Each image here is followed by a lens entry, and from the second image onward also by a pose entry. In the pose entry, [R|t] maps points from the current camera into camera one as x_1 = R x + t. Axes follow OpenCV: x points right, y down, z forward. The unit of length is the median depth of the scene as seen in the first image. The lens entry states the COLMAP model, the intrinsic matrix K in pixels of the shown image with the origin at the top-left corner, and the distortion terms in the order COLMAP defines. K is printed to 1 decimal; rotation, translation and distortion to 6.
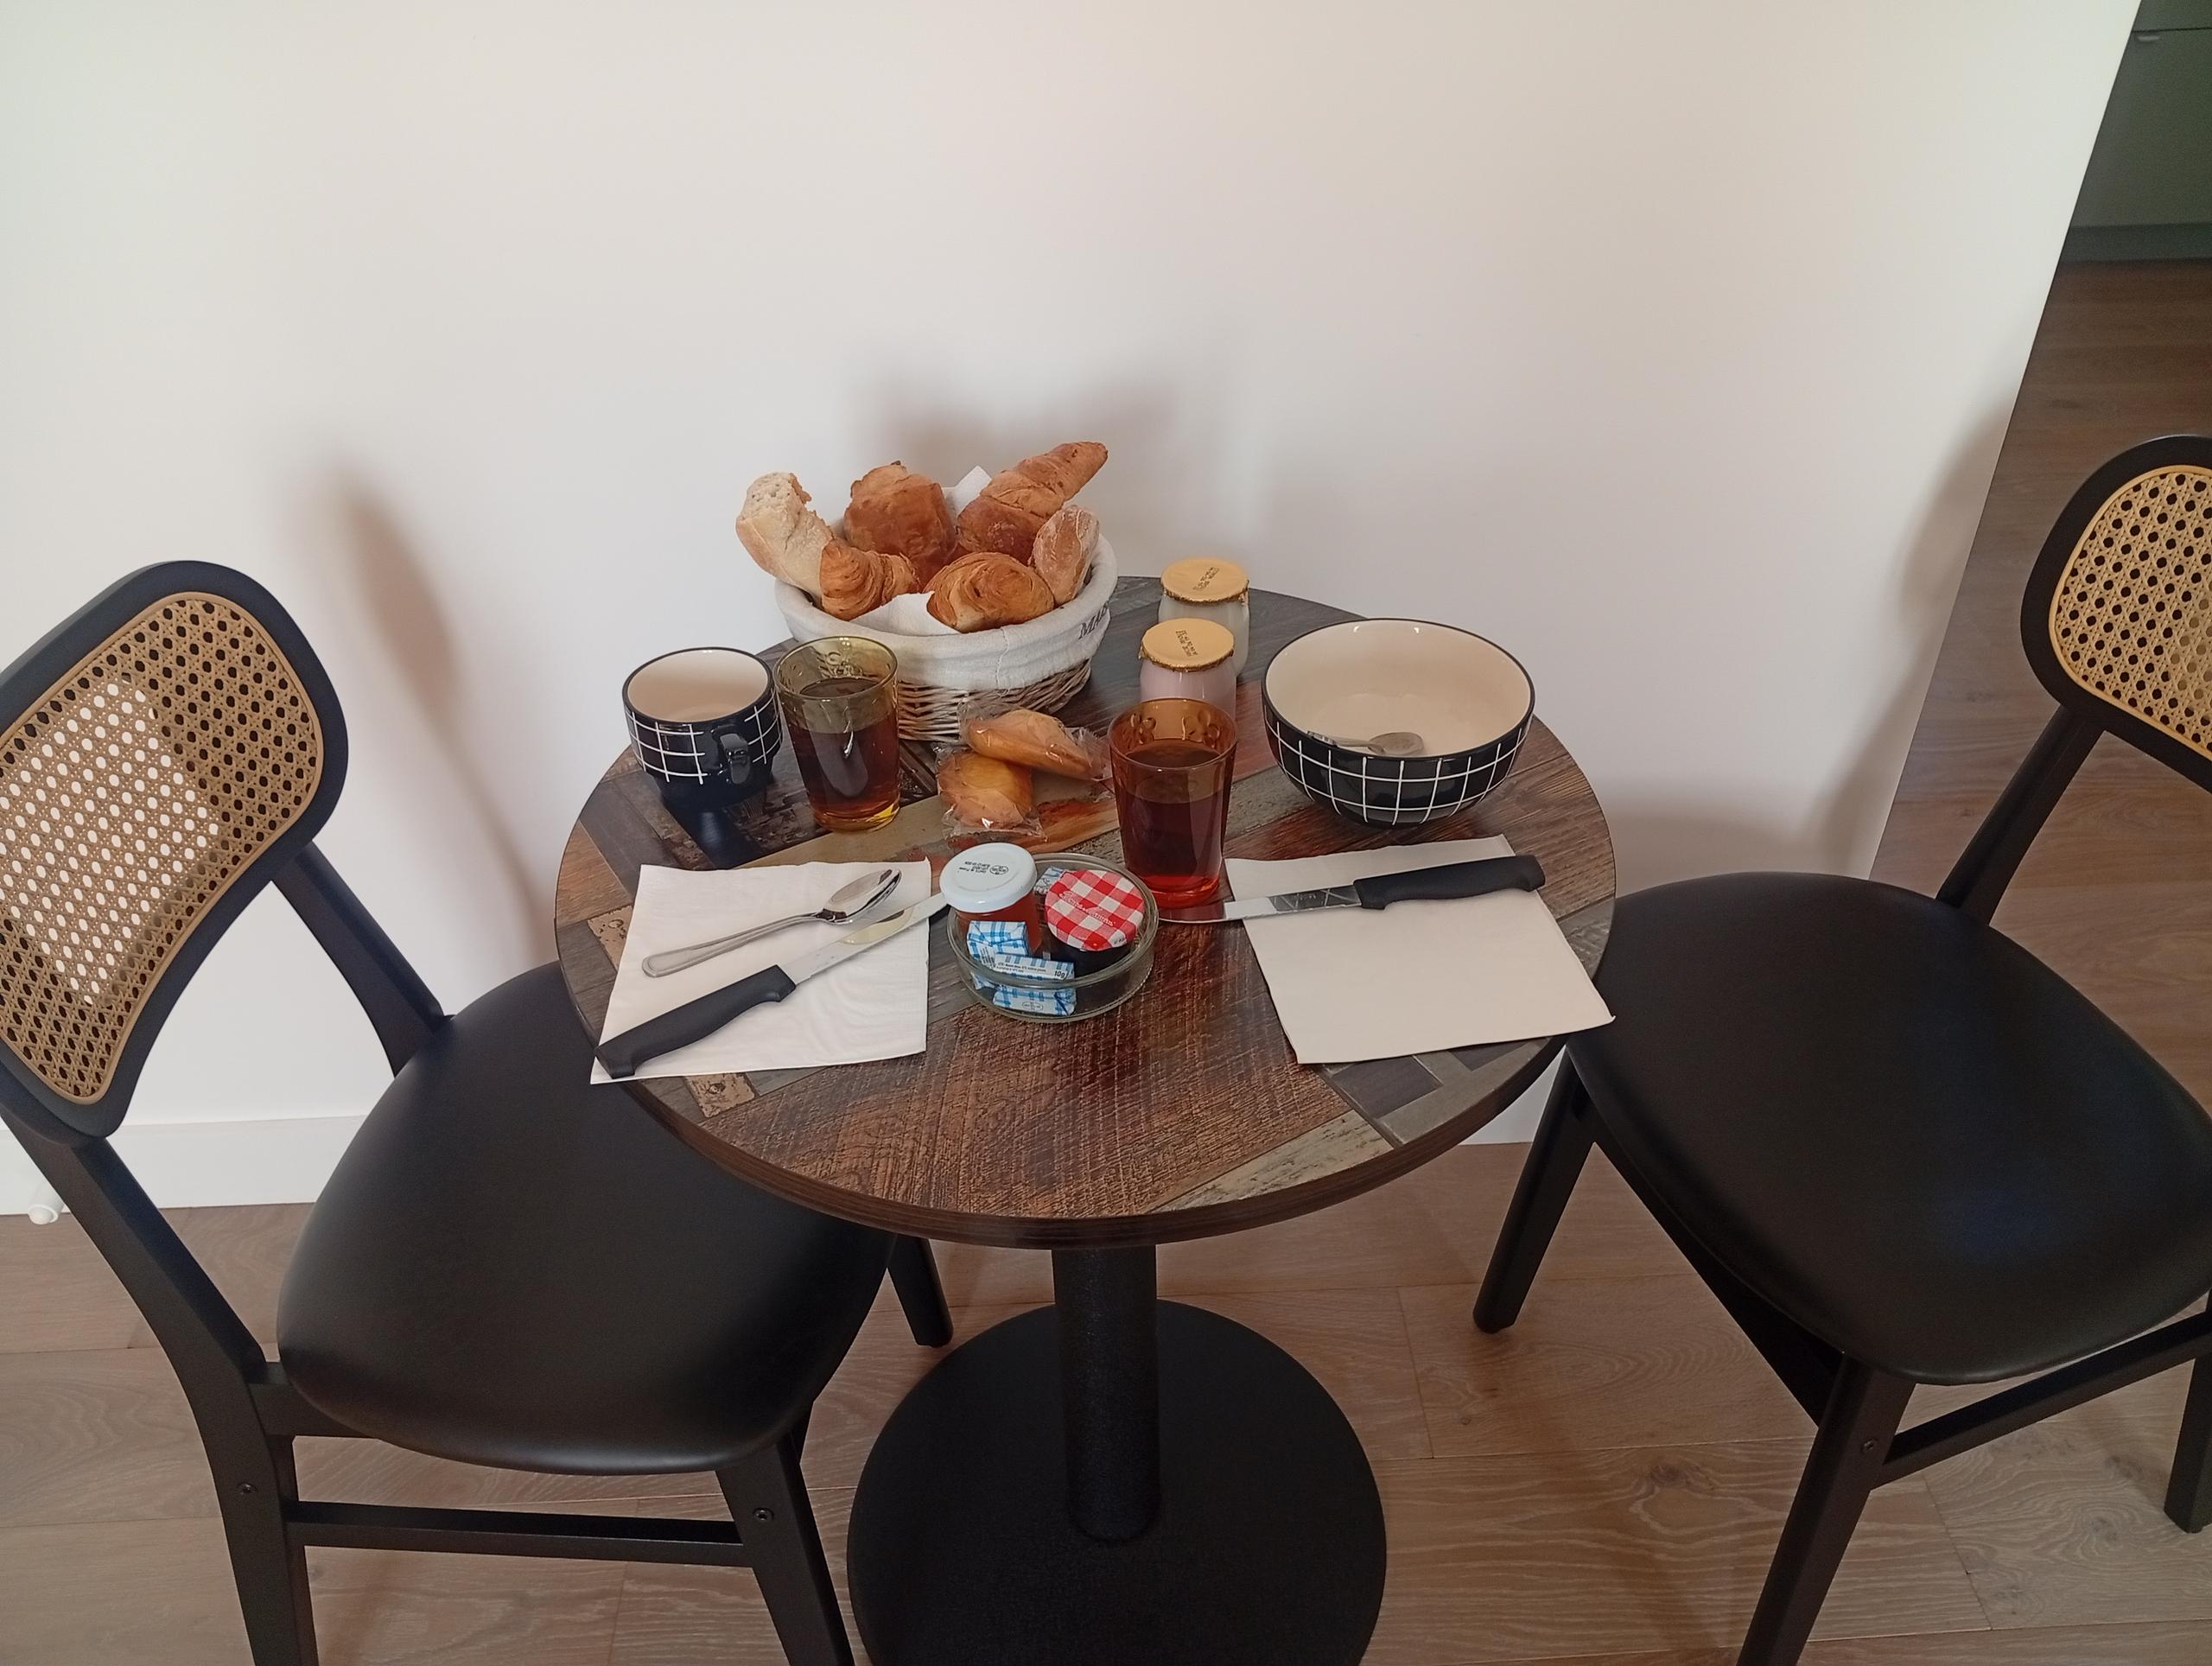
lens RADIAL K [[1715.0, 0, 1102.9], [0, 1715.0, 835.3], [0, 0, 1]] dist [0.017896, -0.059413]
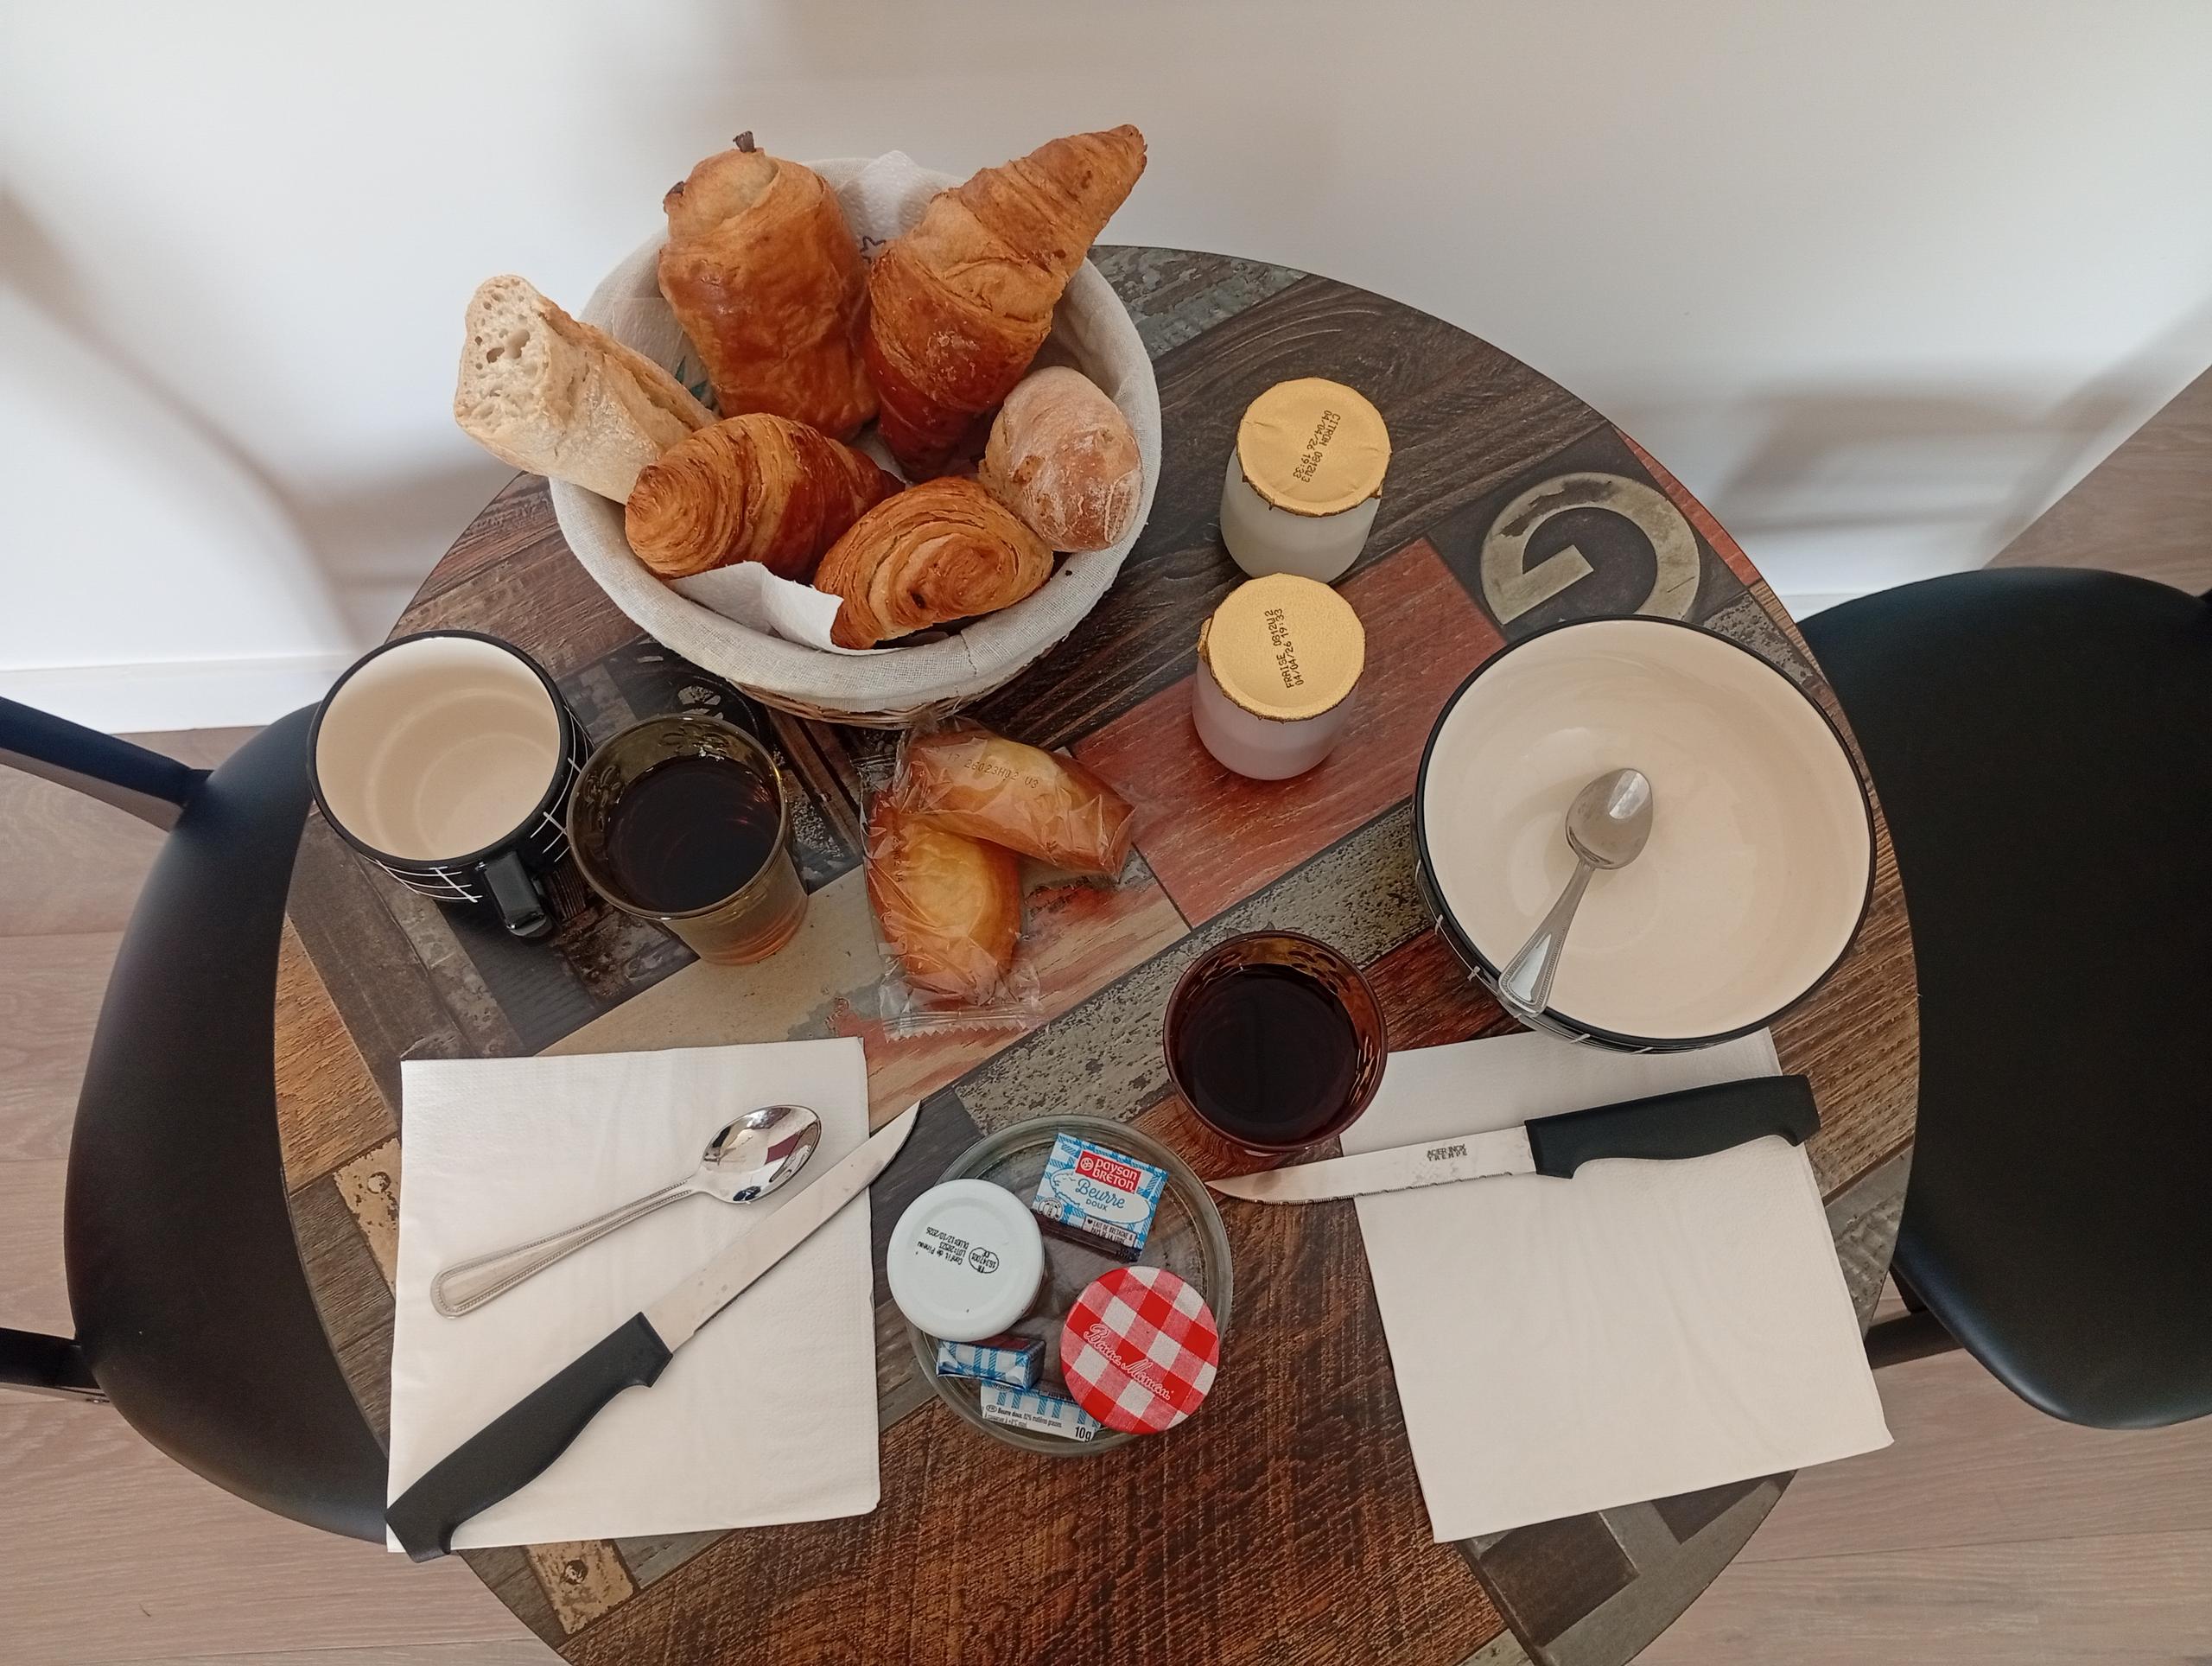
lens RADIAL K [[1715.0, 0, 1105.7], [0, 1715.0, 826.8], [0, 0, 1]] dist [0.017896, -0.059413]
pose [[0.998912, -0.001305, 0.046626, -0.045540], [-0.025808, 0.817192, 0.575787, -0.467512], [-0.038853, -0.576364, 0.816269, 0.586138]]
